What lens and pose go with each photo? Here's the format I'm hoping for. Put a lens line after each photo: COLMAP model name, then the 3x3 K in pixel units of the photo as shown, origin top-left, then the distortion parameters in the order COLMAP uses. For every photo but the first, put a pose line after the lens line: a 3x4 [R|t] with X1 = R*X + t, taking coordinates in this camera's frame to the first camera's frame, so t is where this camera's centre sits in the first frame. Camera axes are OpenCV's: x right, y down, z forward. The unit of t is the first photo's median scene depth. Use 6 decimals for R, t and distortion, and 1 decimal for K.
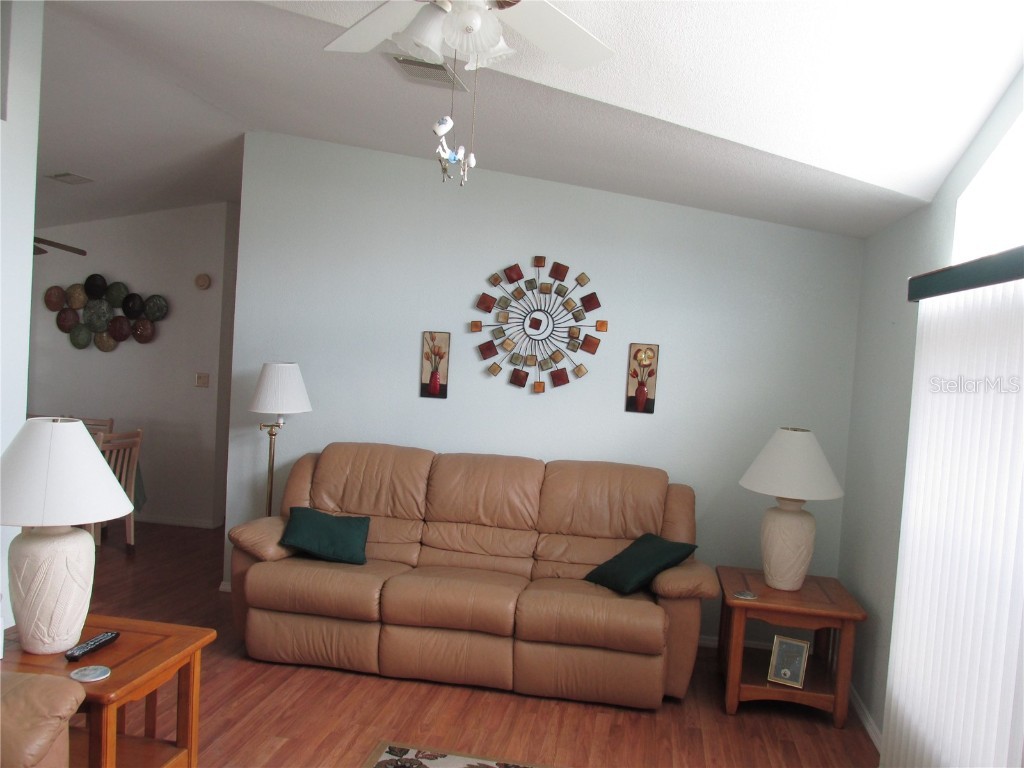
lens RADIAL K [[857.9, 0, 494.9], [0, 857.9, 374.9], [0, 0, 1]] dist [-0.023617, -0.006031]
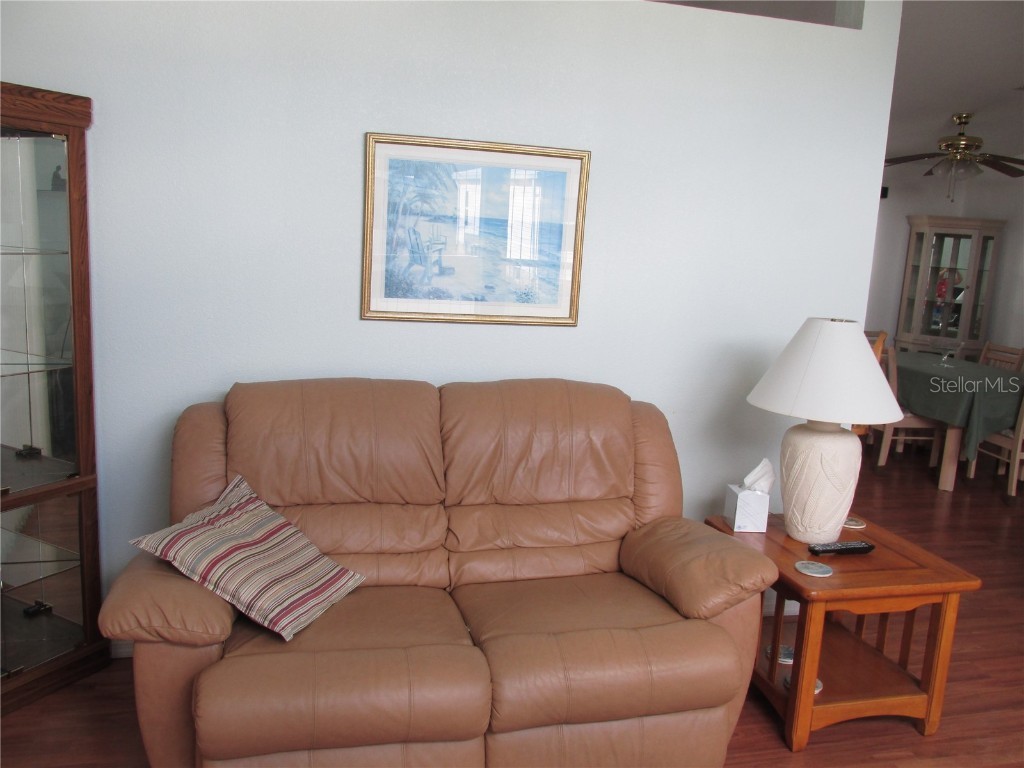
lens RADIAL K [[857.9, 0, 519.7], [0, 857.9, 374.4], [0, 0, 1]] dist [-0.023617, -0.006031]
pose [[0.432497, 0.119779, -0.893644, 0.094818], [-0.062969, 0.992729, 0.102584, 0.015237], [0.899434, 0.011905, 0.436894, 0.090273]]
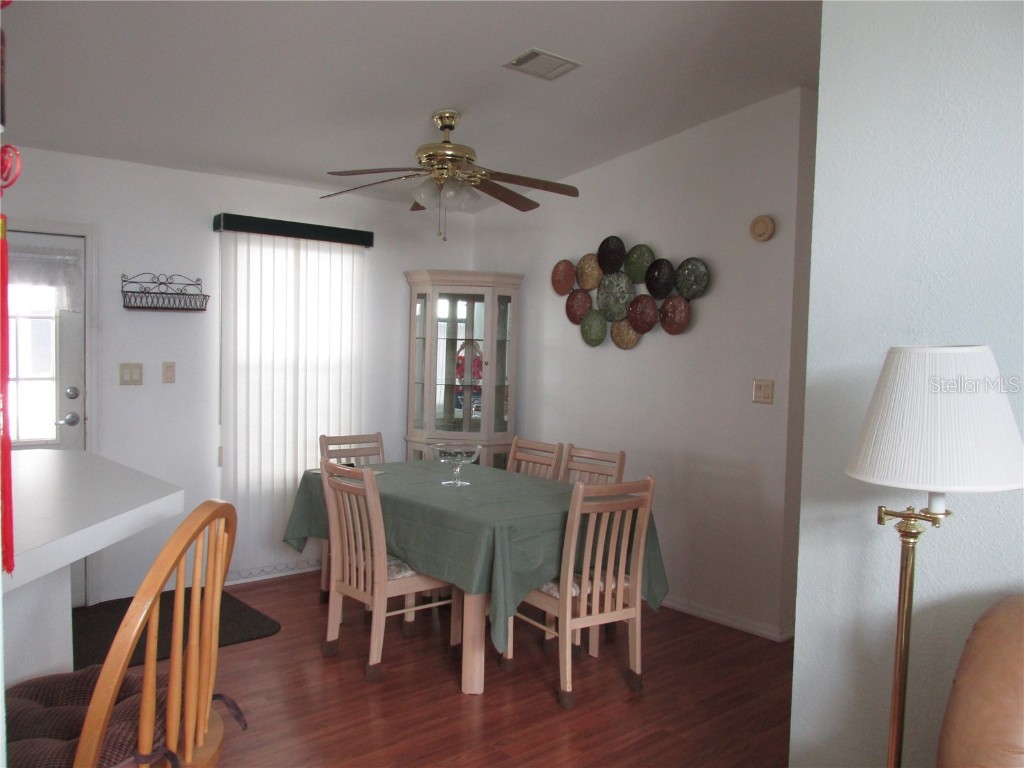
lens RADIAL K [[857.9, 0, 519.3], [0, 857.9, 382.6], [0, 0, 1]] dist [-0.023617, -0.006031]
pose [[0.803639, -0.003969, -0.595104, -0.127835], [0.002431, 0.999991, -0.003387, 0.001490], [0.595112, 0.001276, 0.803642, 0.435352]]
